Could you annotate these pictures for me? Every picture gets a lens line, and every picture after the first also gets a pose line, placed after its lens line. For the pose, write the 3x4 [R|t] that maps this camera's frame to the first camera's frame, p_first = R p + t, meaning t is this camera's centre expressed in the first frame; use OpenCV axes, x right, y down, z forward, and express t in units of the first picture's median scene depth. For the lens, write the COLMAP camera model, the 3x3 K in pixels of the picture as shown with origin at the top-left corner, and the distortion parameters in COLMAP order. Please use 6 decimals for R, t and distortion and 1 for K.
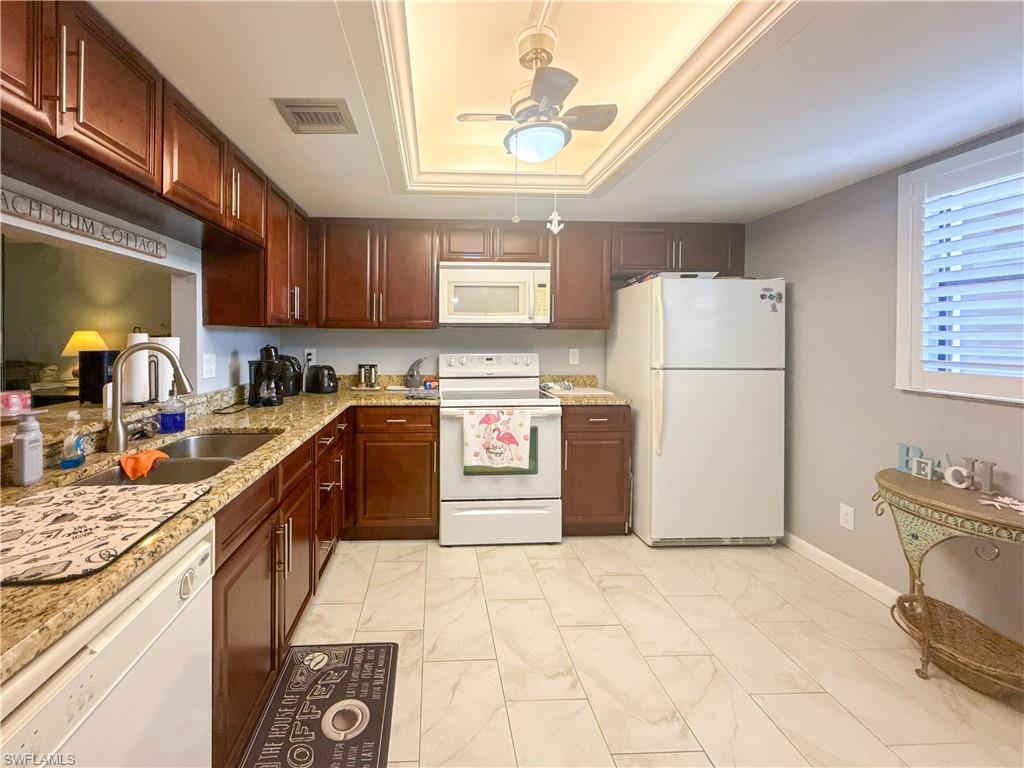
lens RADIAL K [[435.6, 0, 453.1], [0, 435.6, 340.9], [0, 0, 1]] dist [0.002160, 0.000219]
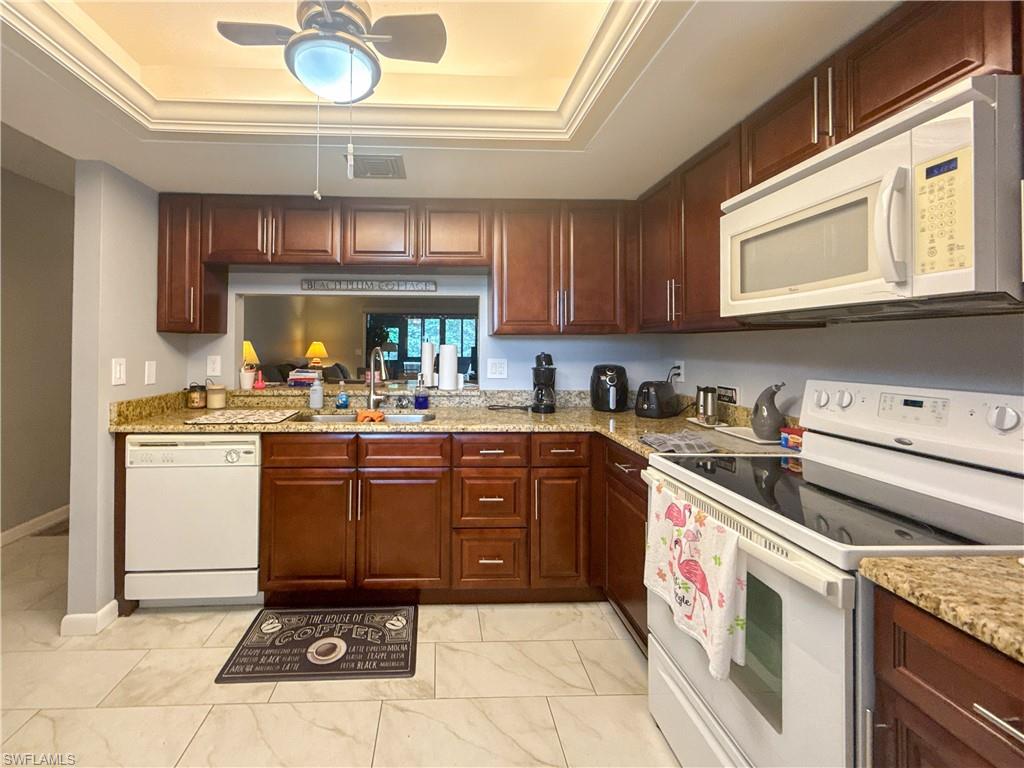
lens RADIAL K [[435.6, 0, 453.1], [0, 435.6, 340.9], [0, 0, 1]] dist [0.002160, 0.000219]
pose [[-0.002500, -0.014019, -0.999899, 0.636703], [-0.012086, 0.999829, -0.013988, -0.001482], [0.999924, 0.012049, -0.002669, 0.852833]]
